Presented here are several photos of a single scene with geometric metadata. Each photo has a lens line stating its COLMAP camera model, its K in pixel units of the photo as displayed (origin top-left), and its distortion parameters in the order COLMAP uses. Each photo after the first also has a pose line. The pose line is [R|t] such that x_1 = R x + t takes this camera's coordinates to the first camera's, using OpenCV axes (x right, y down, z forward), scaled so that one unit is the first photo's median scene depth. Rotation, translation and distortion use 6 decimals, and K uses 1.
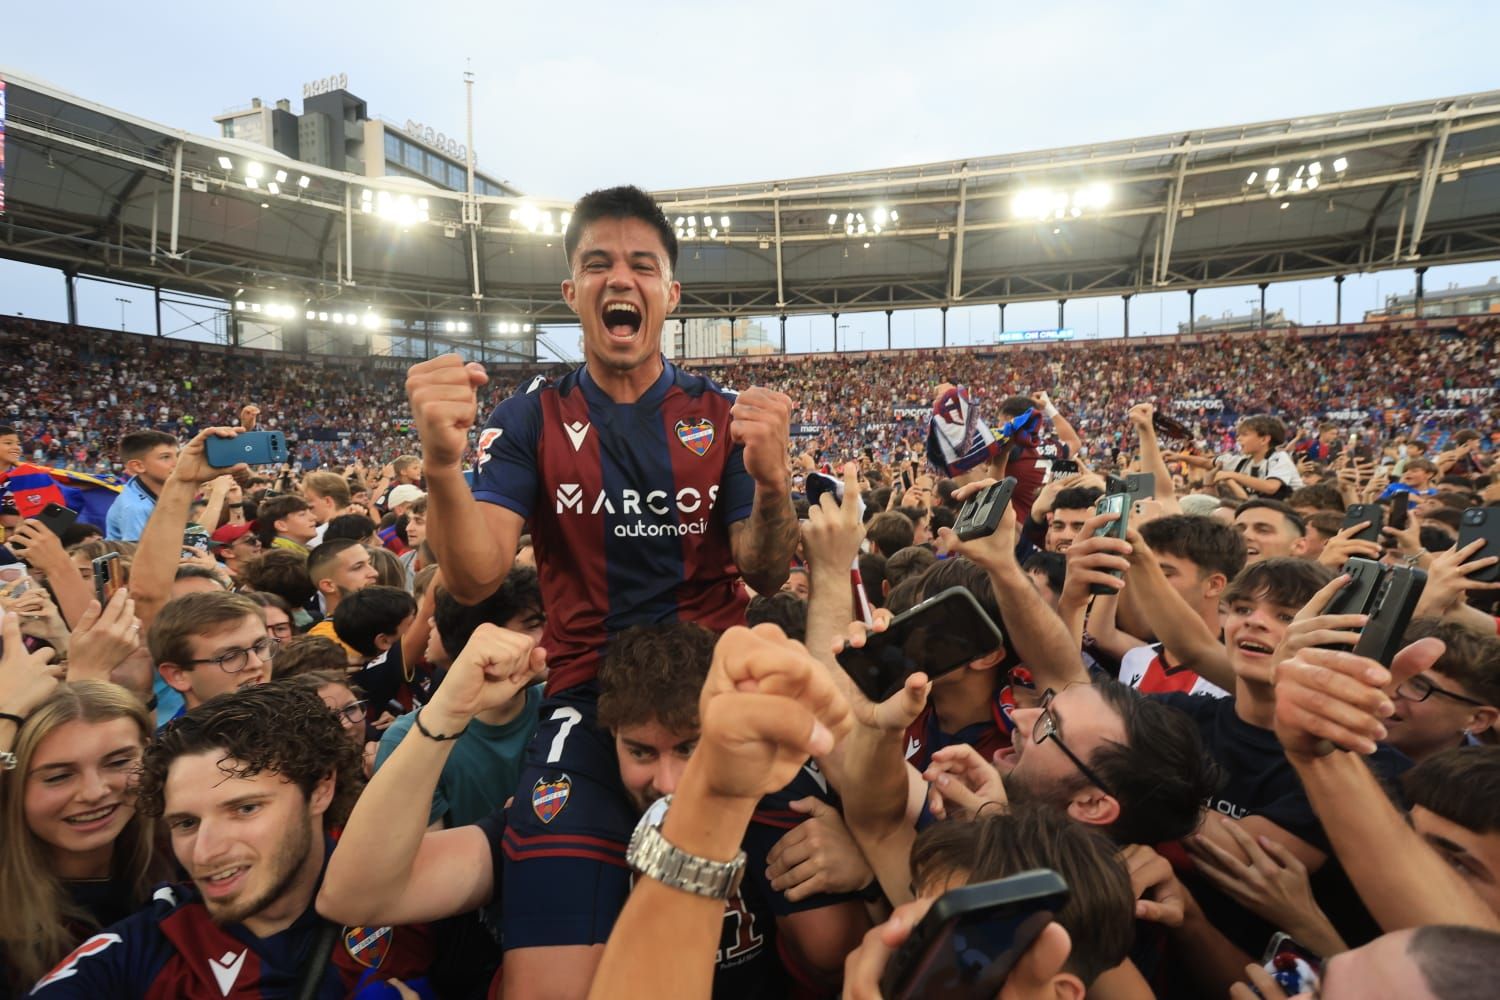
lens RADIAL K [[700.3, 0, 752.5], [0, 700.3, 494.5], [0, 0, 1]] dist [-0.005386, 0.002771]
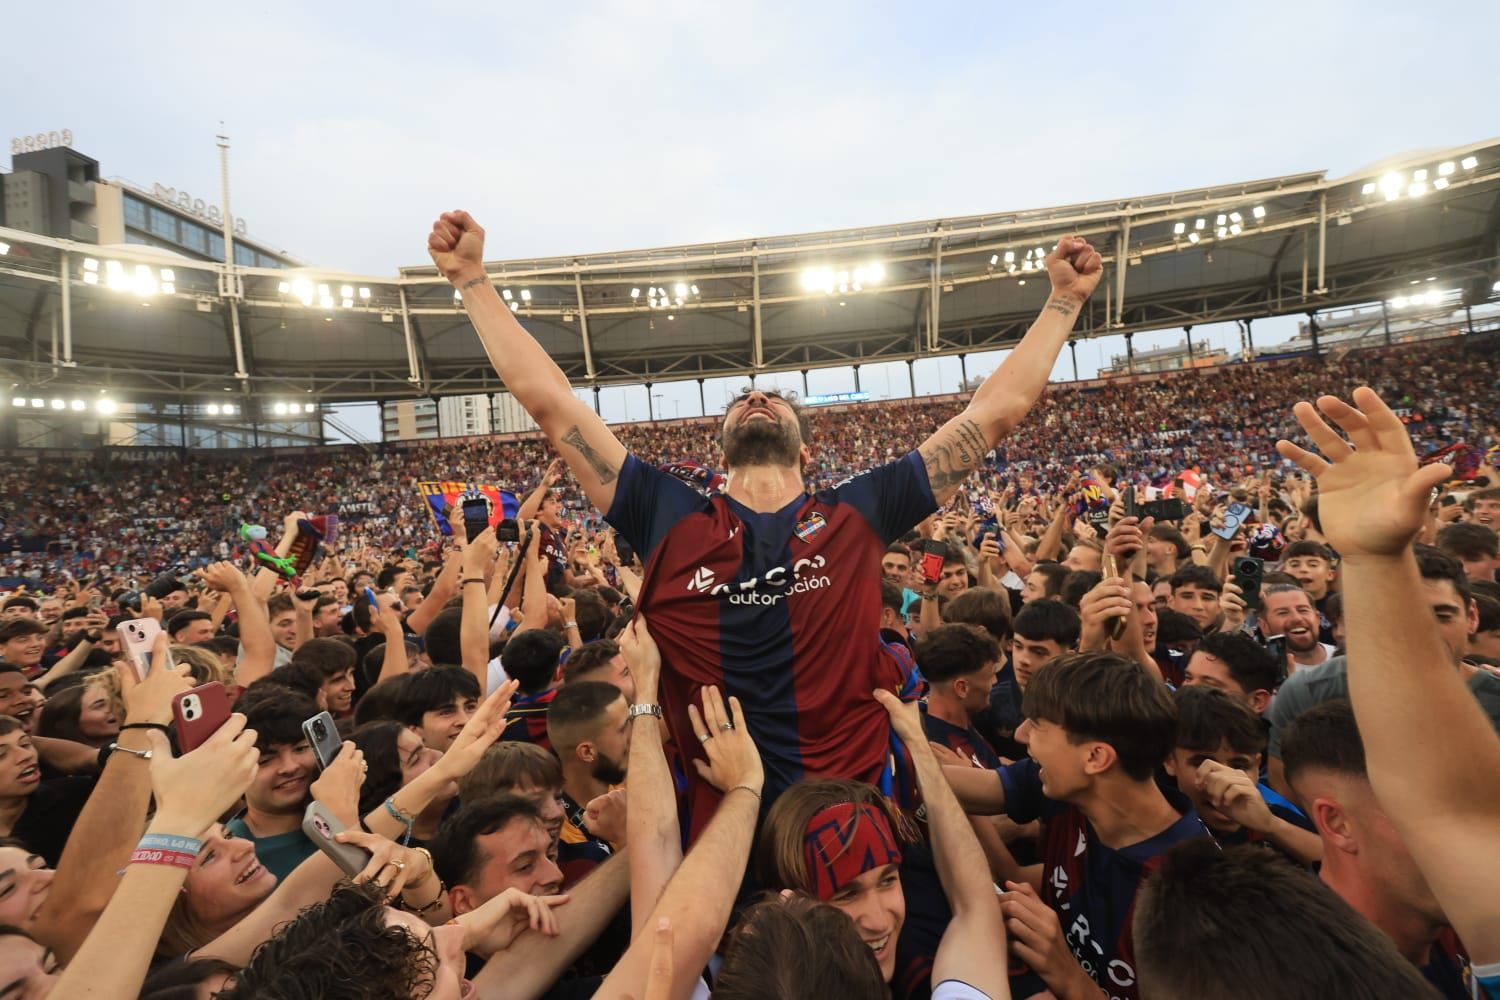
lens RADIAL K [[701.8, 0, 753.0], [0, 701.8, 498.8], [0, 0, 1]] dist [-0.009130, 0.004870]
pose [[0.969654, -0.065626, 0.235507, 0.019748], [0.086289, 0.993171, -0.078525, -0.000023], [-0.228745, 0.096464, 0.968695, -0.001164]]
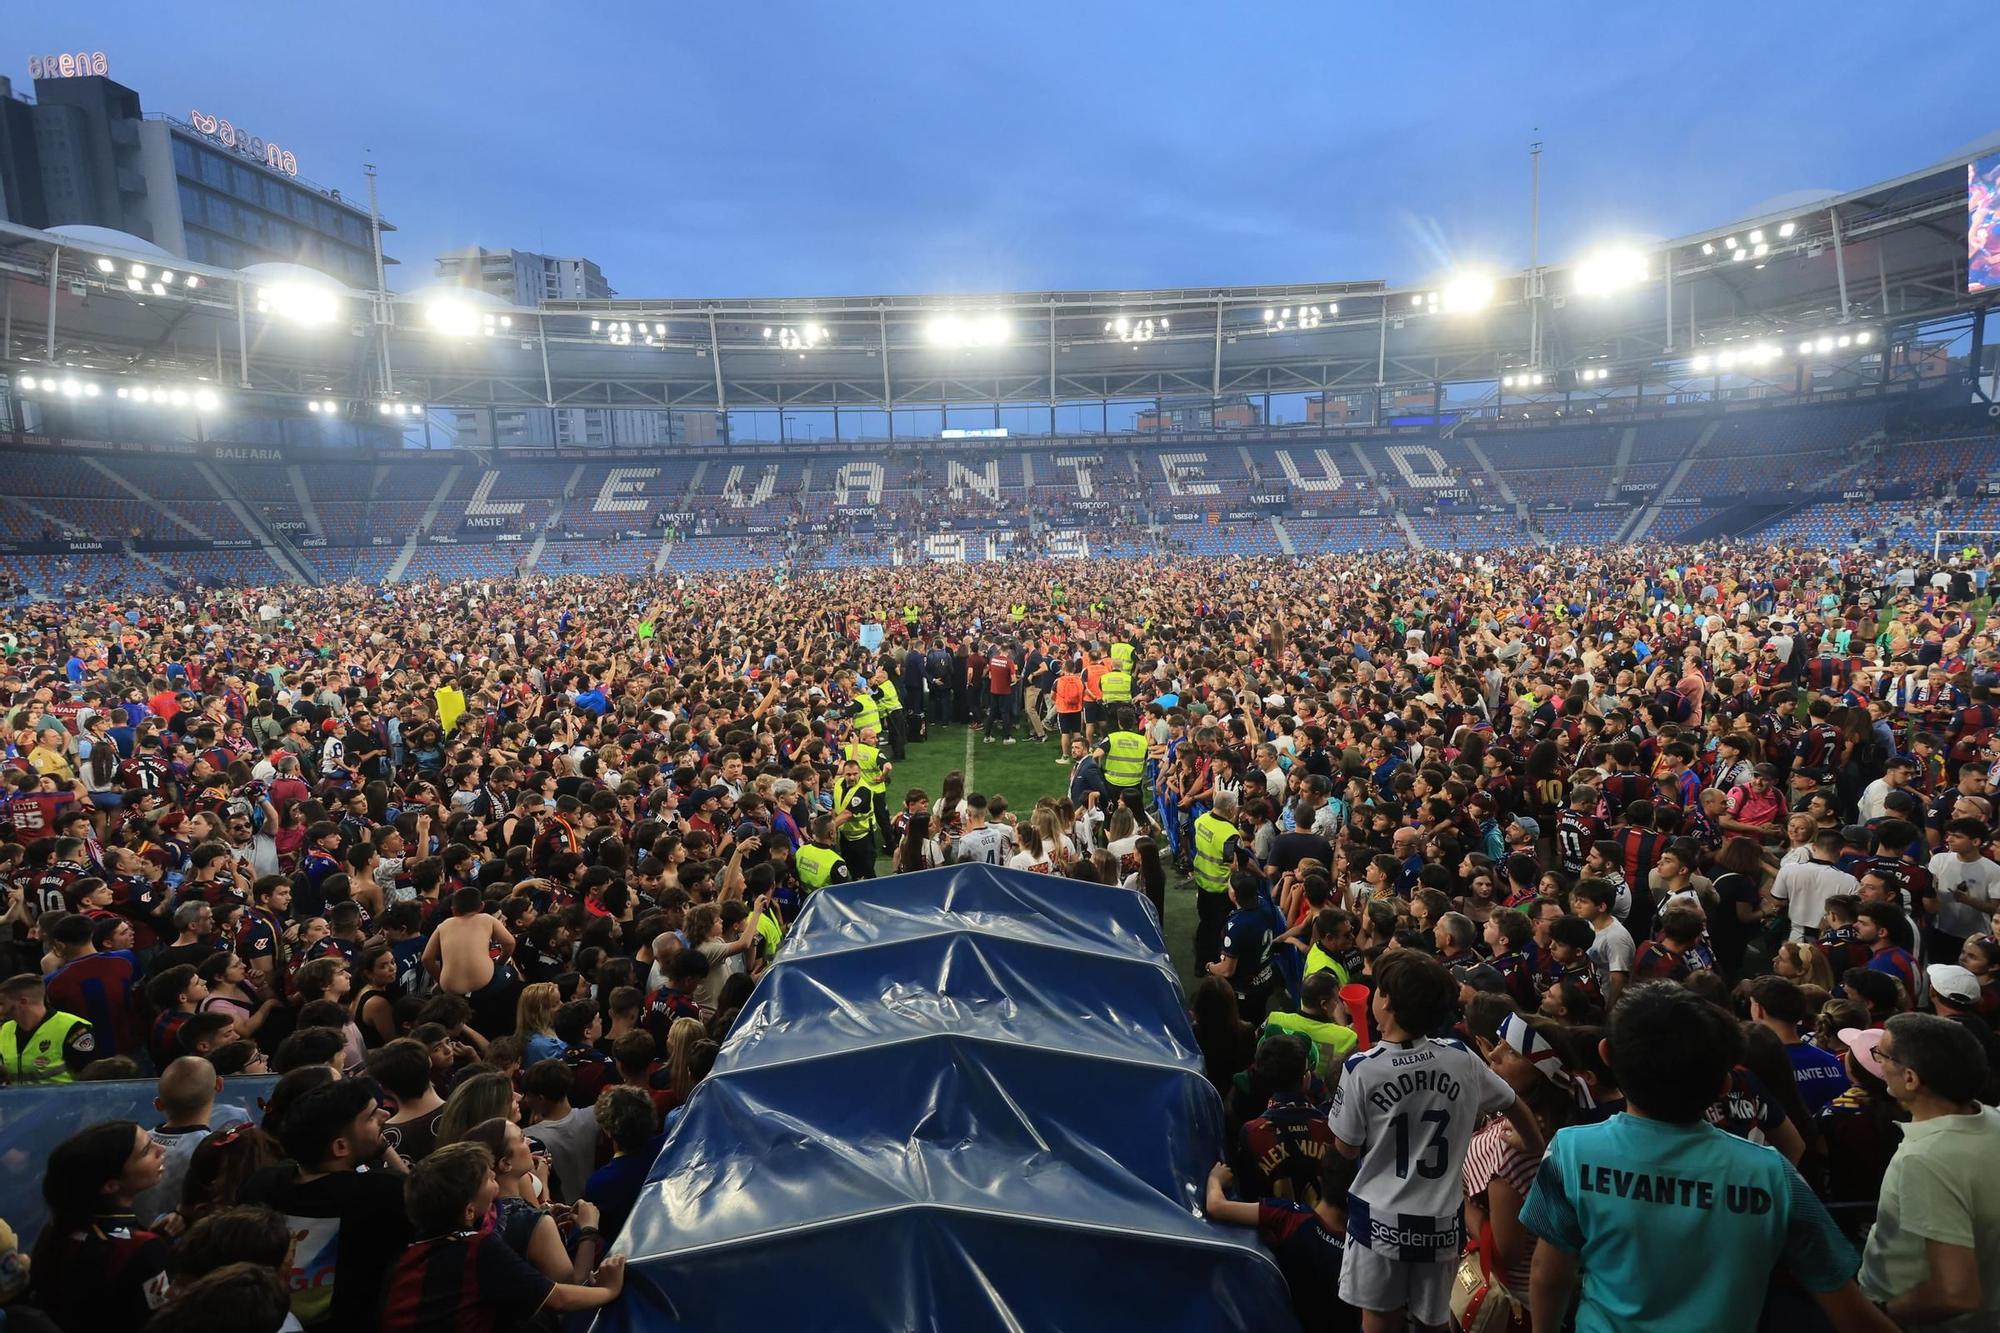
lens RADIAL K [[943.2, 0, 1001.4], [0, 943.2, 666.4], [0, 0, 1]] dist [0.000550, 0.000817]
pose [[0.951116, -0.058438, 0.303255, -0.011523], [0.033026, 0.995550, 0.088264, -0.002639], [-0.307064, -0.073934, 0.948813, -0.494657]]
